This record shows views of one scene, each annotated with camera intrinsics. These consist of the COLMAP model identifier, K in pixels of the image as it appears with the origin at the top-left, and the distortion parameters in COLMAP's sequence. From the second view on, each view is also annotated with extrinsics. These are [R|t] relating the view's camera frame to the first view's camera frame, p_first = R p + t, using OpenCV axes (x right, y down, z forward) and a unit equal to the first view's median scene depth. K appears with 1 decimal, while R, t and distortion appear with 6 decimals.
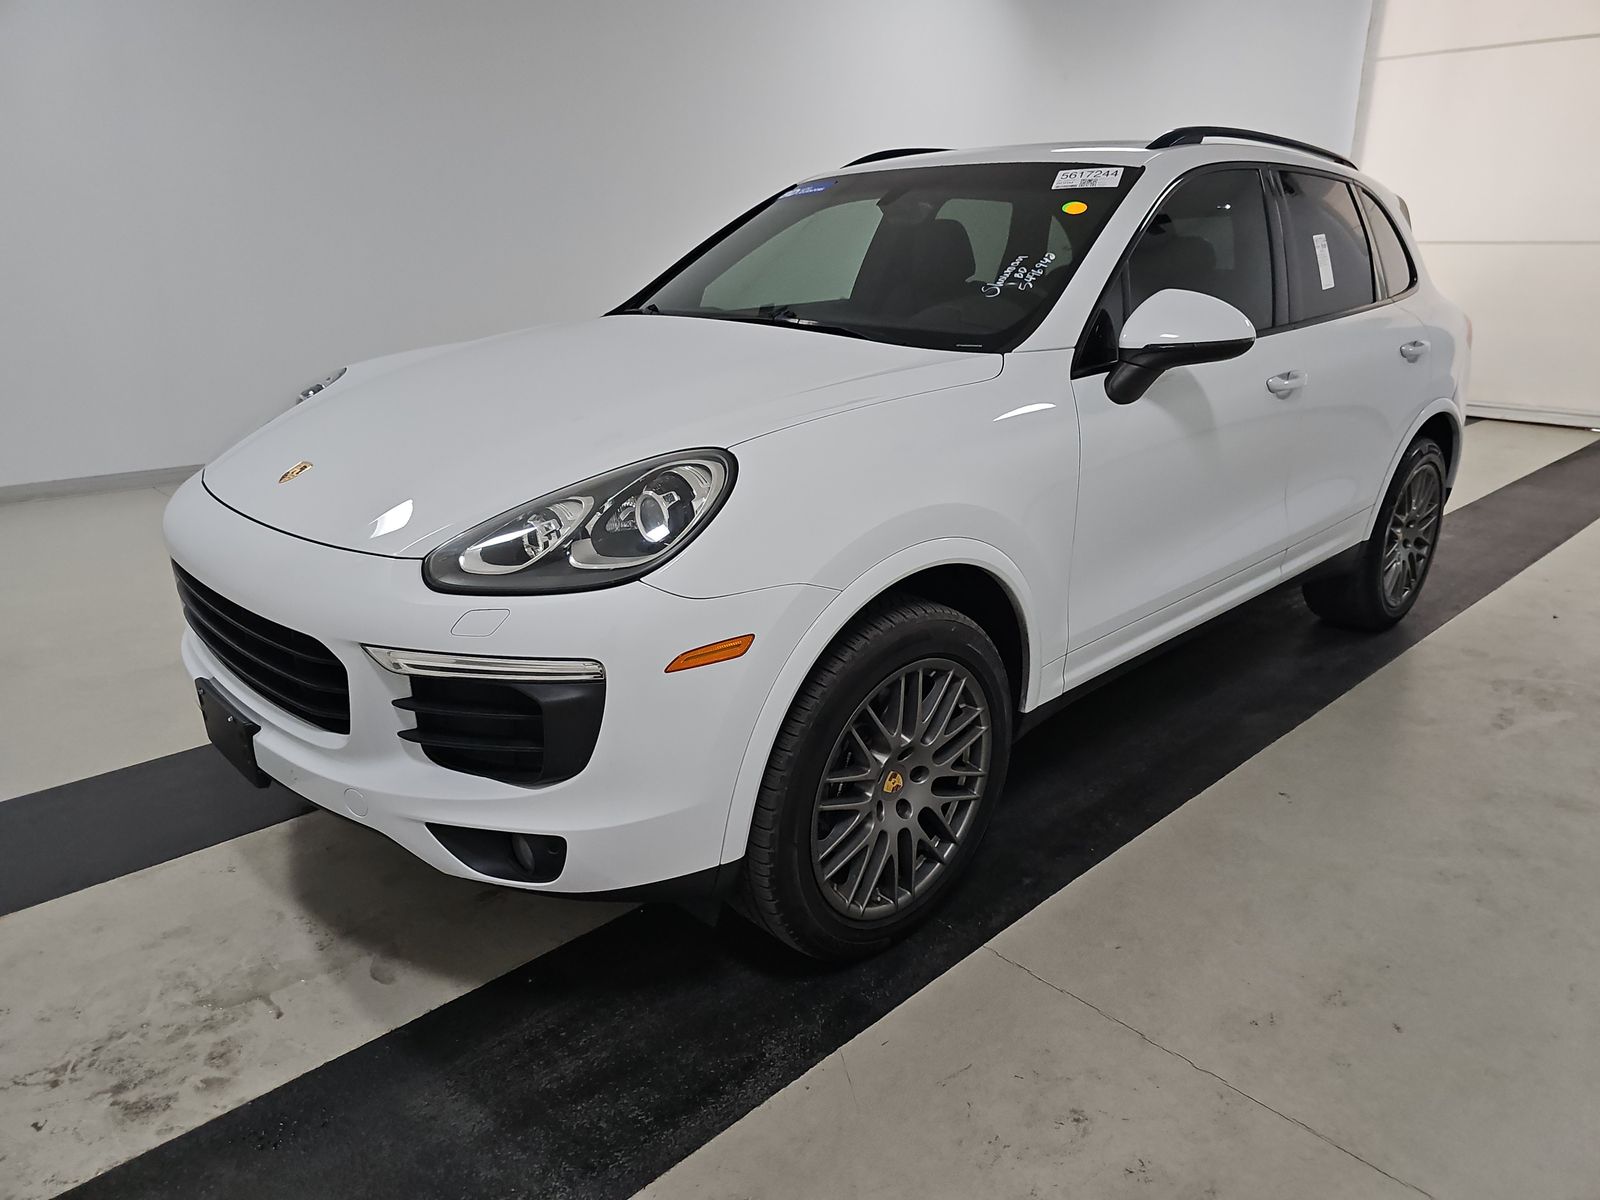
lens RADIAL K [[1069.1, 0, 800.0], [0, 1069.1, 600.0], [0, 0, 1]] dist [0.004422, 0.000060]
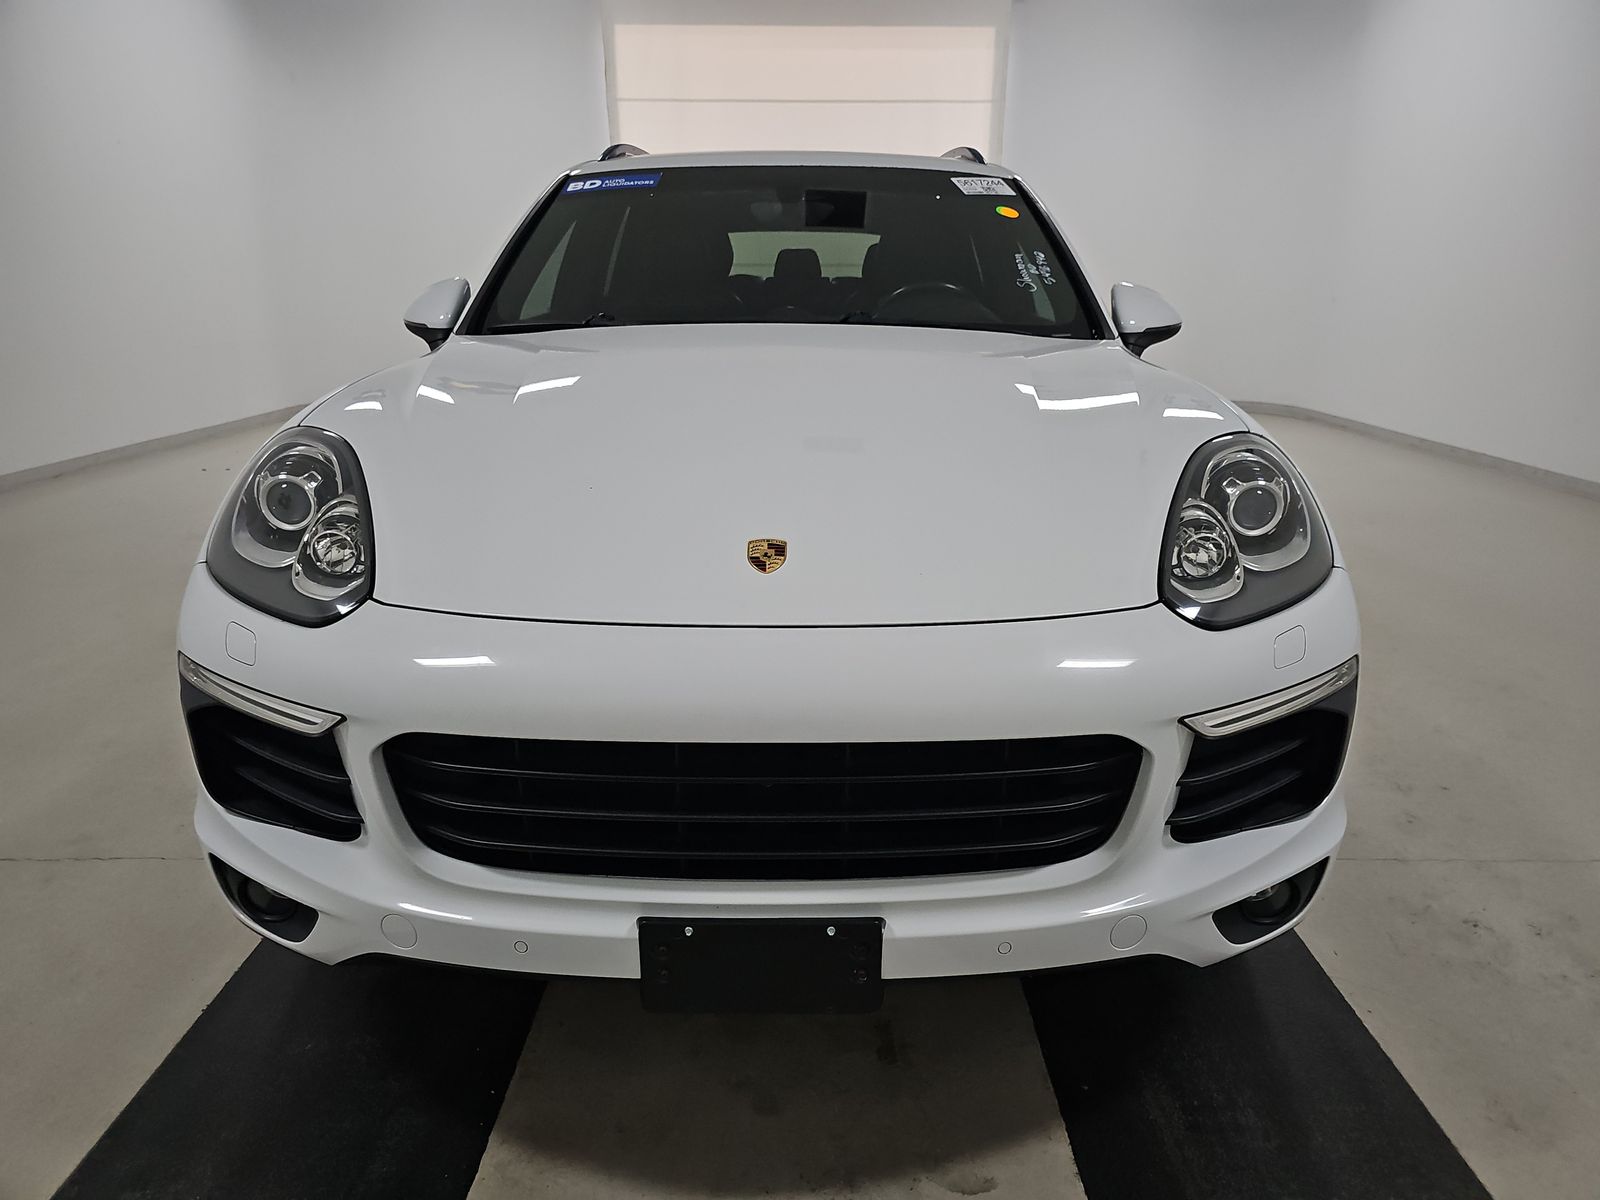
lens RADIAL K [[1069.1, 0, 800.0], [0, 1069.1, 600.0], [0, 0, 1]] dist [0.004422, 0.000060]
pose [[0.687685, -0.205517, 0.696313, -0.899103], [0.219859, 0.973013, 0.070051, -0.126482], [-0.691919, 0.104918, 0.714311, 0.497178]]
